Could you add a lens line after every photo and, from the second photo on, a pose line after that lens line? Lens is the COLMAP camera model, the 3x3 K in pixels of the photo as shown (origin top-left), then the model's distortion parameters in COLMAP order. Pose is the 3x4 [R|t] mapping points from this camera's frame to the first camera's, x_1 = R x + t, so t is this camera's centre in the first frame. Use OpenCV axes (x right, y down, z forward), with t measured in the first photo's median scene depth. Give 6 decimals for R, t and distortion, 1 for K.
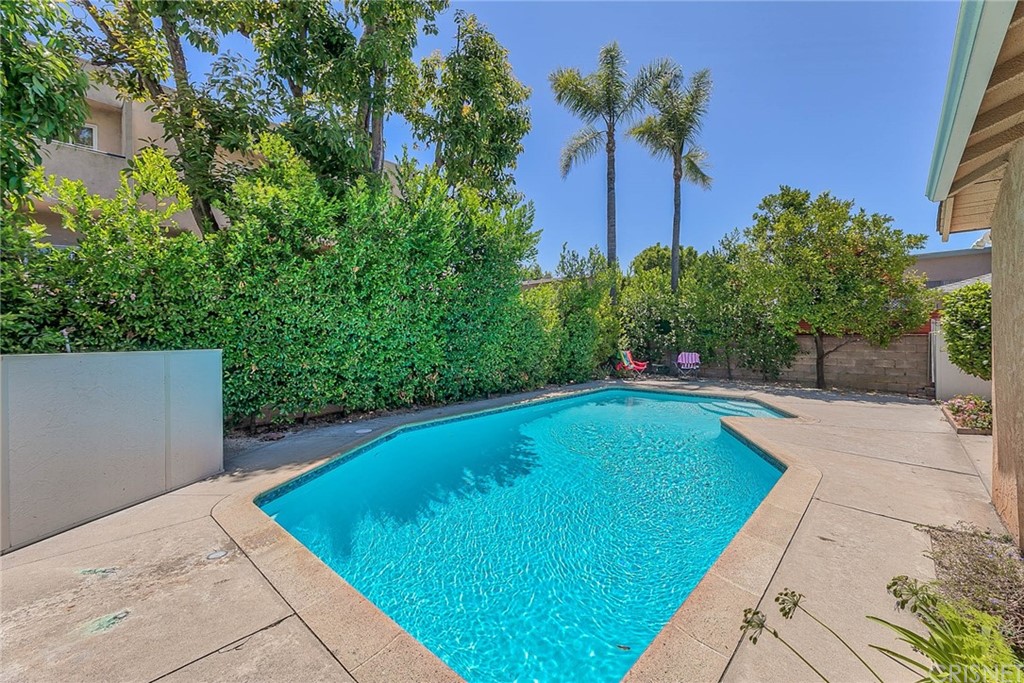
lens RADIAL K [[418.9, 0, 506.9], [0, 418.9, 336.7], [0, 0, 1]] dist [0.000670, -0.000958]
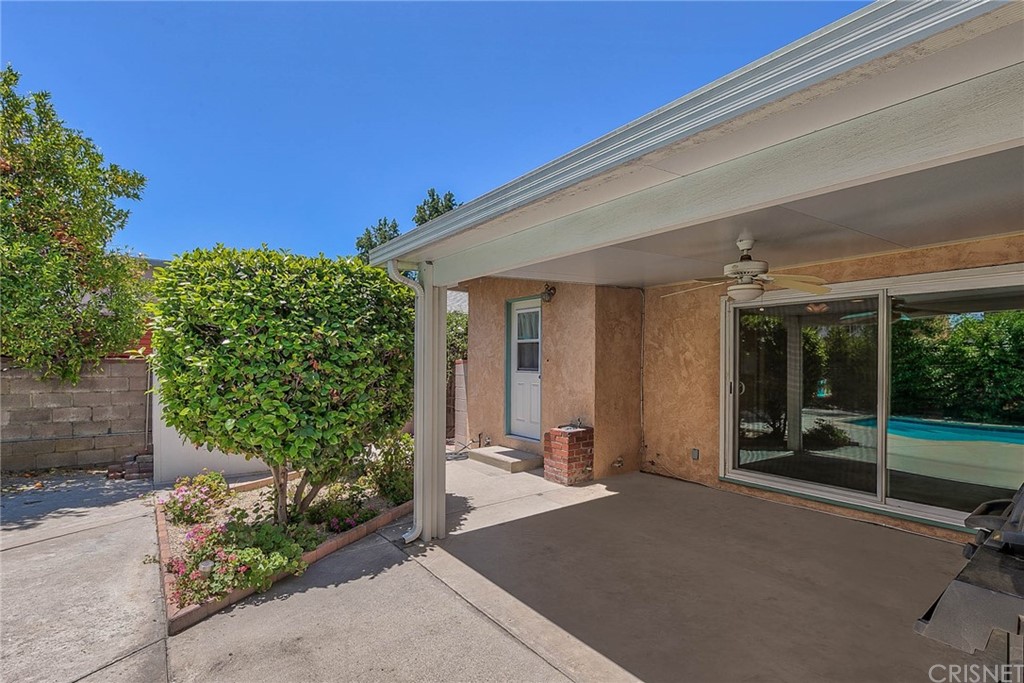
lens RADIAL K [[463.9, 0, 516.6], [0, 463.9, 359.0], [0, 0, 1]] dist [-0.001862, 0.000511]
pose [[0.149456, 0.014529, 0.988662, 0.429082], [-0.006538, 0.999885, -0.013705, -0.000301], [-0.988747, -0.004416, 0.149534, 0.382178]]
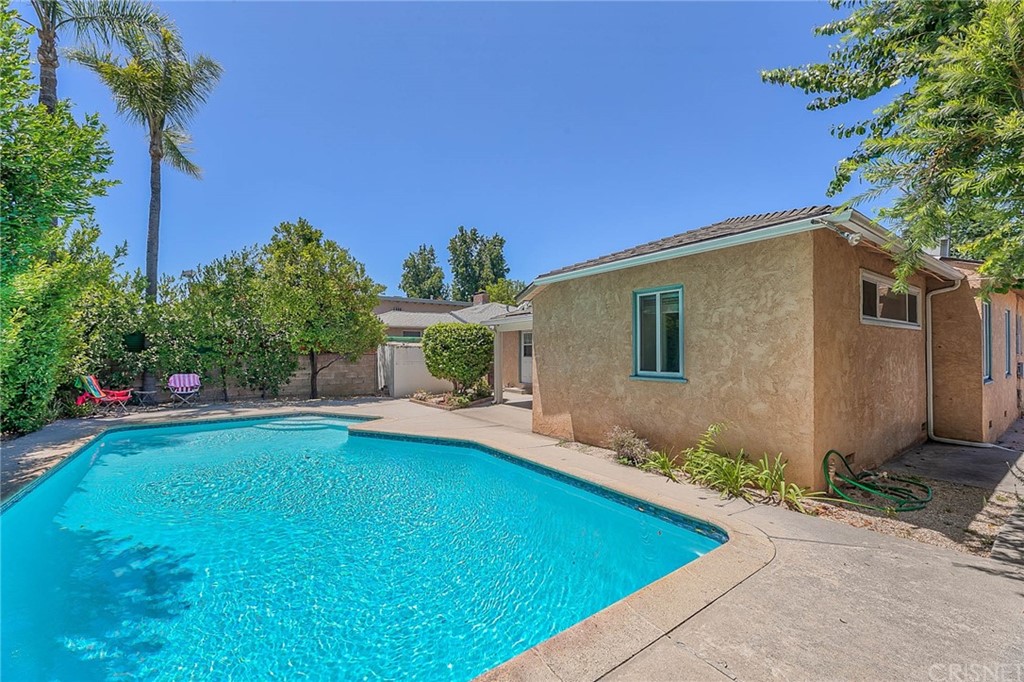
lens RADIAL K [[397.9, 0, 504.4], [0, 397.9, 348.2], [0, 0, 1]] dist [0.000814, 0.000234]
pose [[0.202929, 0.019823, 0.978993, -0.261039], [0.002700, 0.999780, -0.020803, 0.006440], [-0.979190, 0.006865, 0.202831, 0.269545]]
